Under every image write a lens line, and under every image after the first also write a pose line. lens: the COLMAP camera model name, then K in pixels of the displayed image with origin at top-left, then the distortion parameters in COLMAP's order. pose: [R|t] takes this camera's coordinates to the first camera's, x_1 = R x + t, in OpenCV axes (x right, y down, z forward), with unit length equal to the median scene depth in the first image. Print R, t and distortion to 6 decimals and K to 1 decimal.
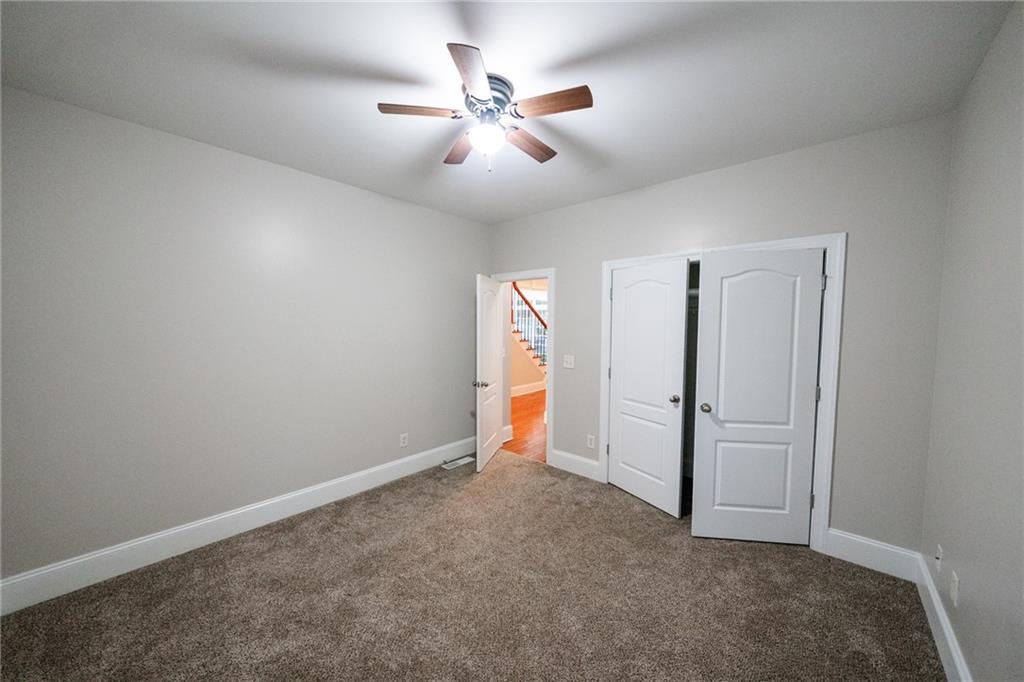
lens RADIAL K [[362.0, 0, 513.1], [0, 362.0, 345.9], [0, 0, 1]] dist [-0.009949, 0.002143]
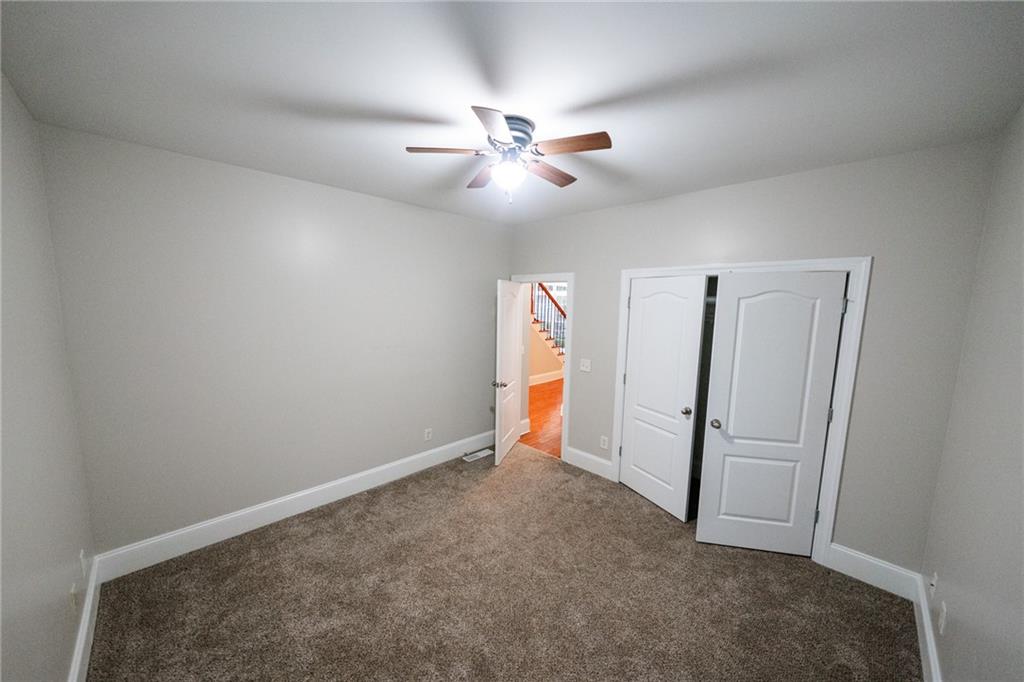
lens RADIAL K [[361.1, 0, 510.3], [0, 361.1, 346.7], [0, 0, 1]] dist [-0.010104, 0.002325]
pose [[0.997836, 0.020017, -0.062629, 0.006905], [-0.015716, 0.997532, 0.068429, -0.128475], [0.063844, -0.067297, 0.995688, -0.058399]]
